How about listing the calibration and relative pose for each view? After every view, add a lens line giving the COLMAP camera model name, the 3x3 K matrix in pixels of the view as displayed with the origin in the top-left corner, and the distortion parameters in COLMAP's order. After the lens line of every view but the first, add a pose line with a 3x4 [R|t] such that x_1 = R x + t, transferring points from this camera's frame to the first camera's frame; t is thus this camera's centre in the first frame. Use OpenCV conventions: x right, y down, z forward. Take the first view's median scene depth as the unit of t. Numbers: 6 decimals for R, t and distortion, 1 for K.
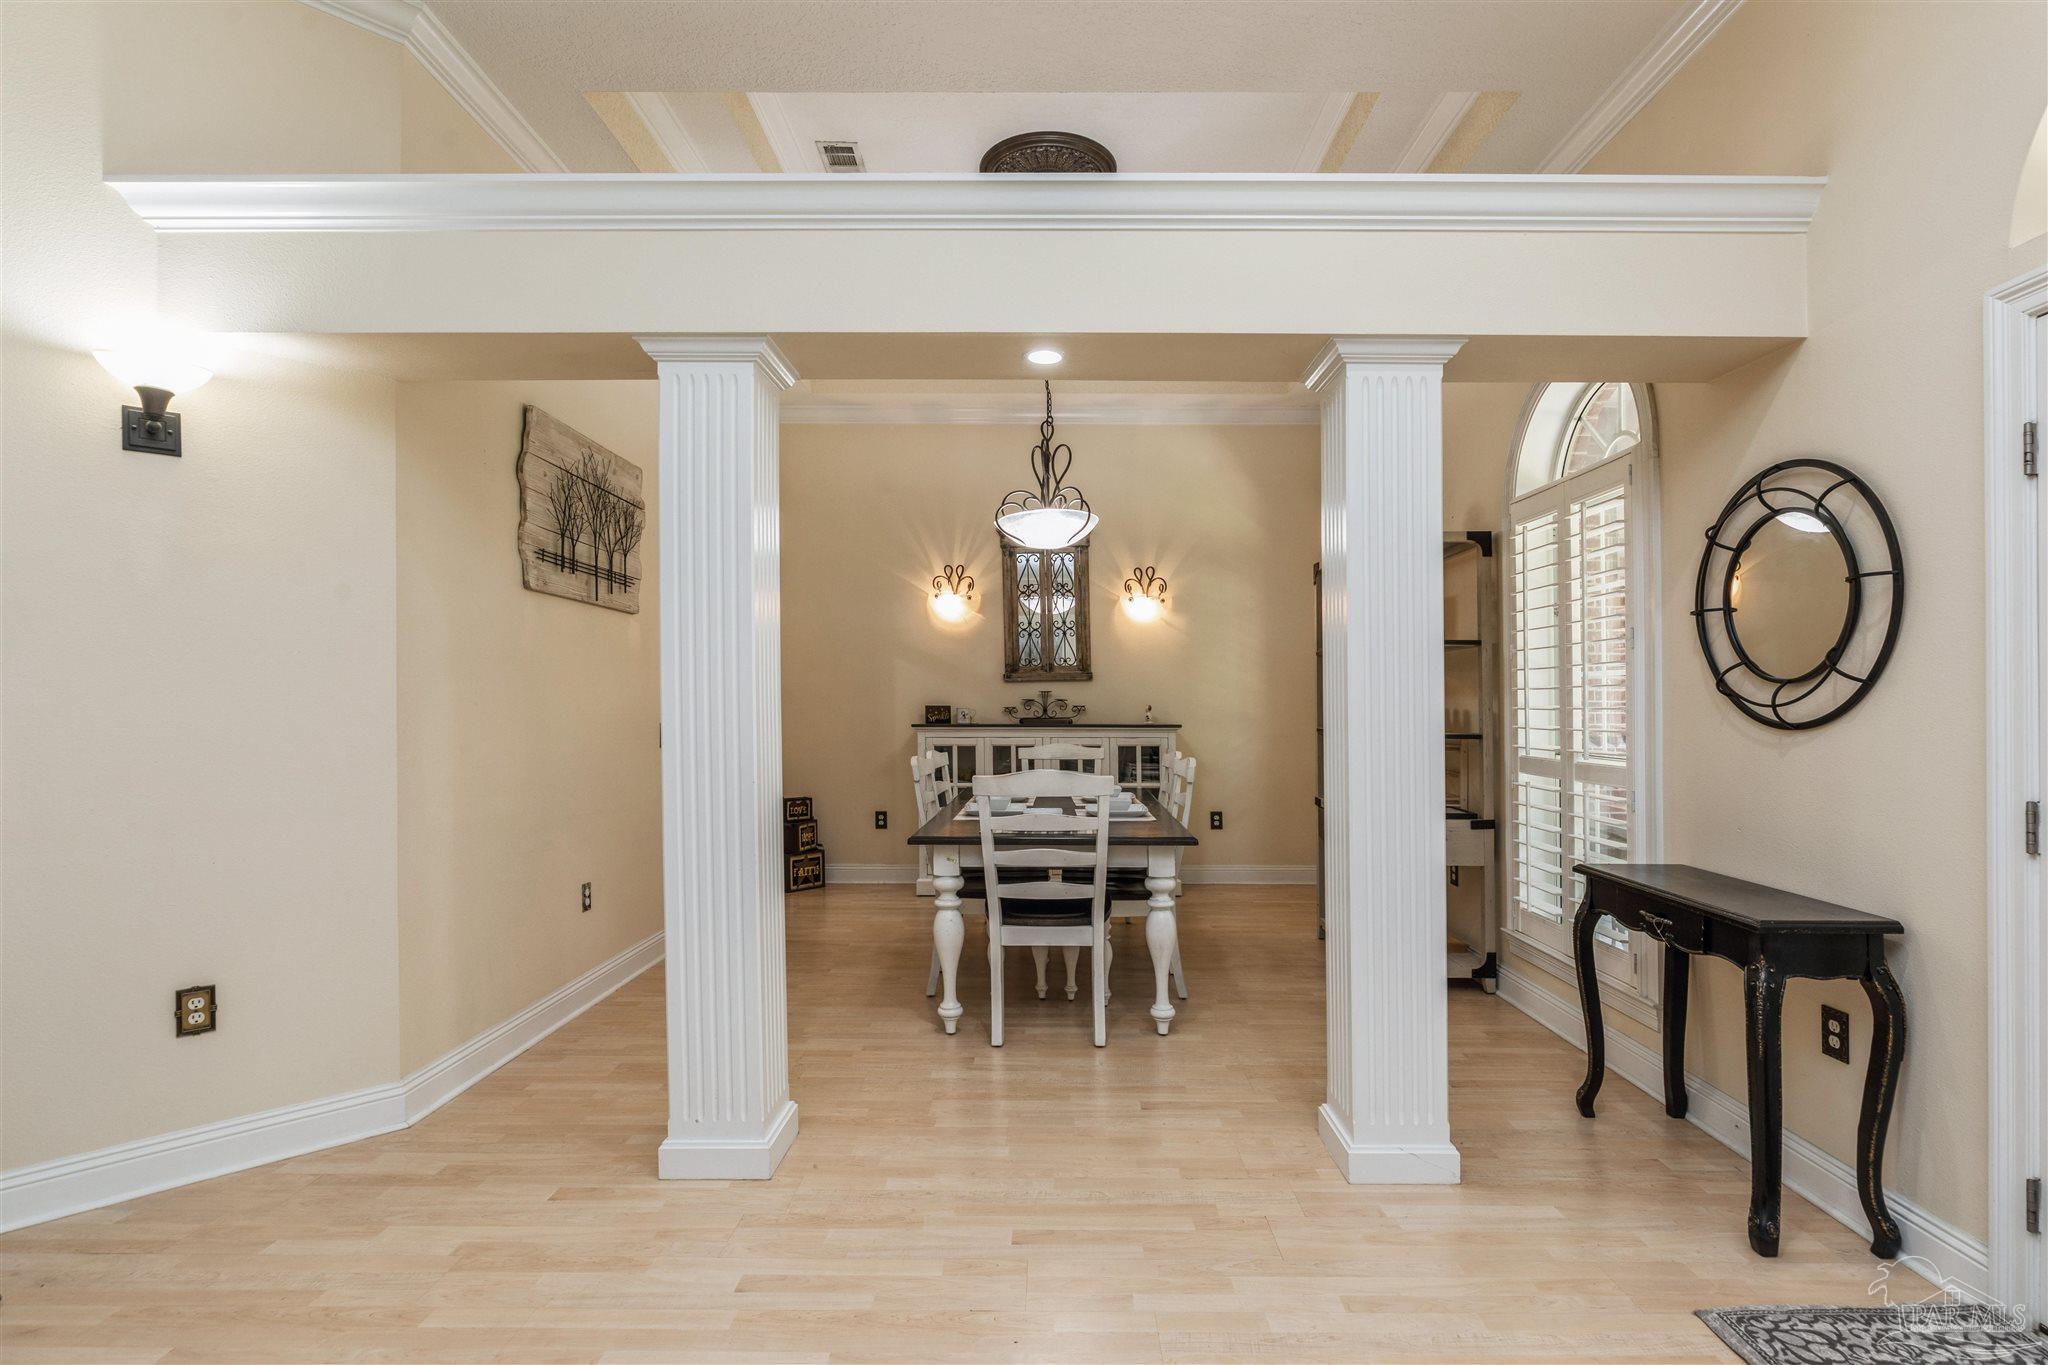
lens RADIAL K [[985.5, 0, 1044.0], [0, 985.5, 692.9], [0, 0, 1]] dist [-0.001489, -0.002864]
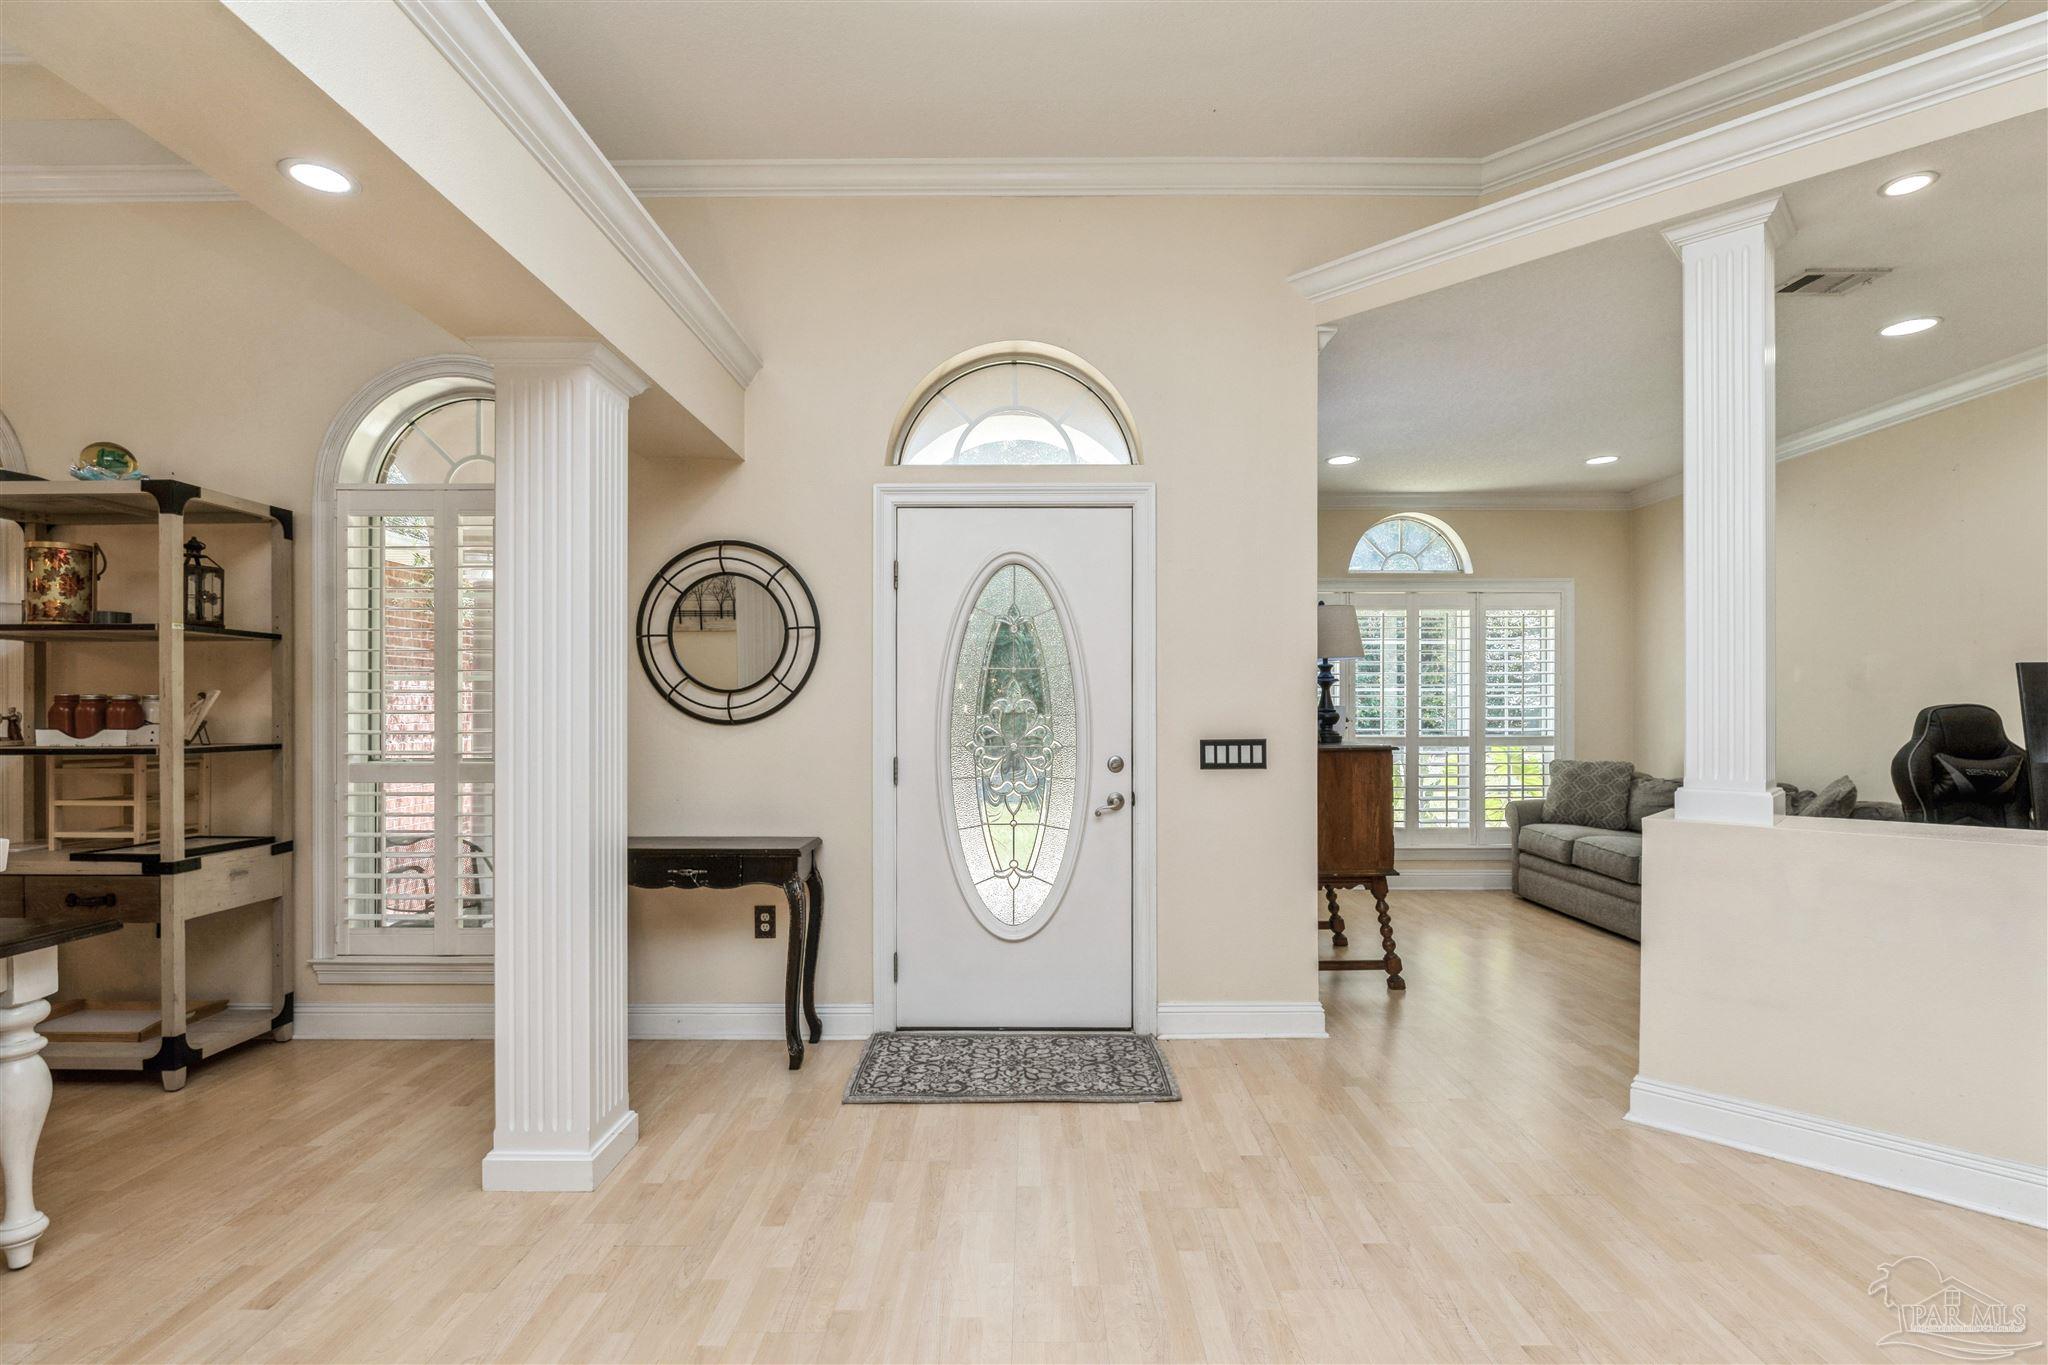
lens RADIAL K [[936.8, 0, 1030.5], [0, 936.8, 708.5], [0, 0, 1]] dist [0.001199, -0.000851]
pose [[-0.012669, -0.004783, 0.999908, -0.456428], [-0.009050, 0.999948, 0.004669, 0.001191], [-0.999879, -0.008990, -0.012712, 0.411657]]
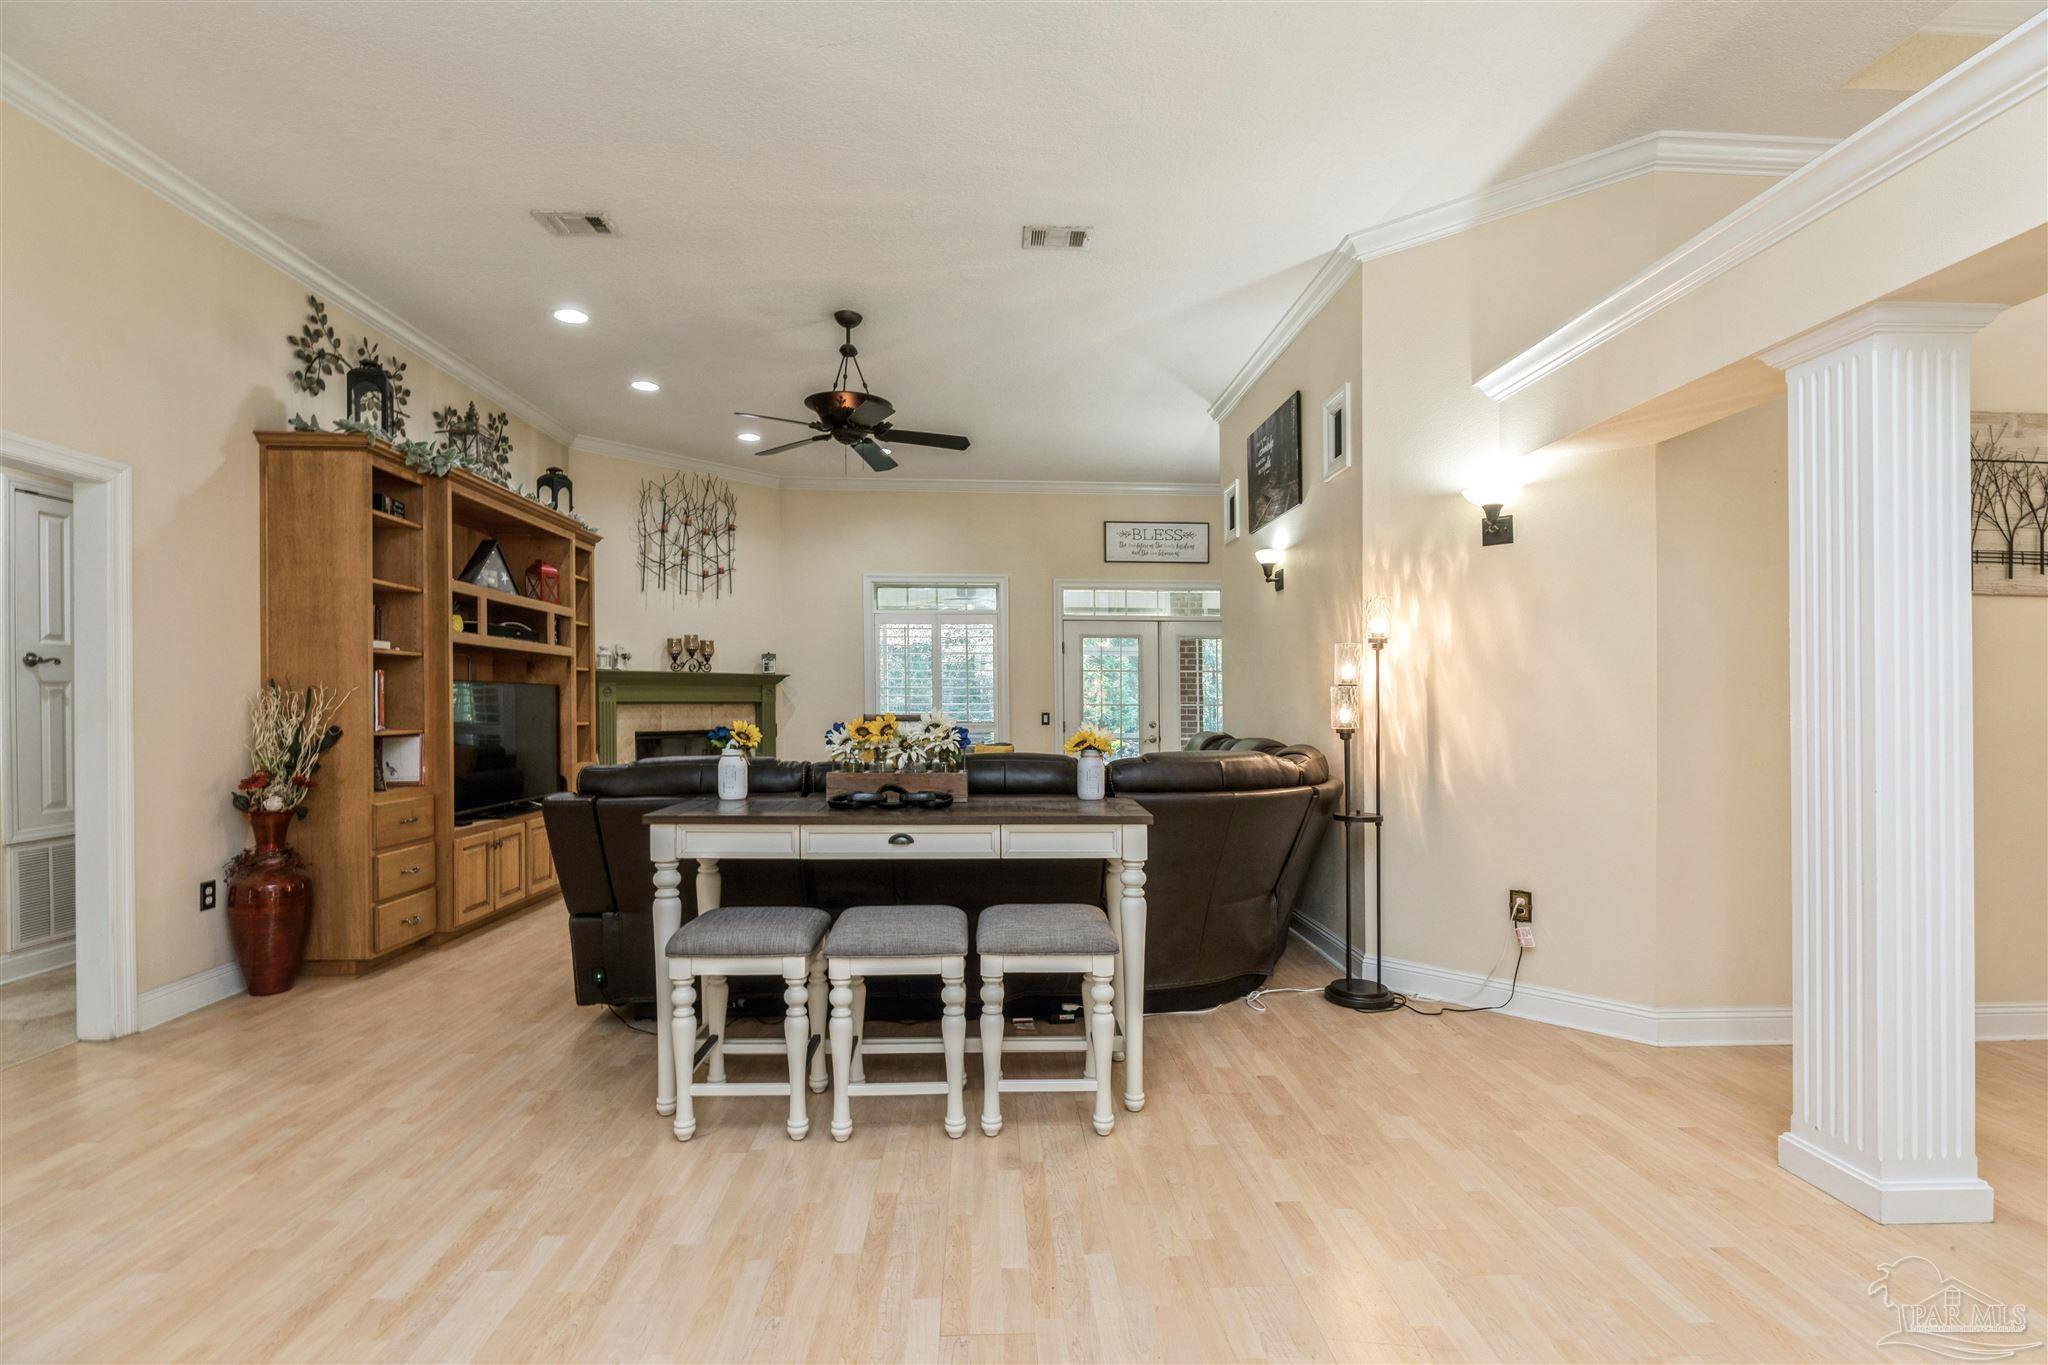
lens RADIAL K [[936.8, 0, 1020.7], [0, 936.8, 689.6], [0, 0, 1]] dist [0.001199, -0.000851]
pose [[0.050544, -0.011200, -0.998659, 0.397316], [0.006075, 0.999922, -0.010907, 0.000356], [0.998703, -0.005515, 0.050608, 0.115078]]
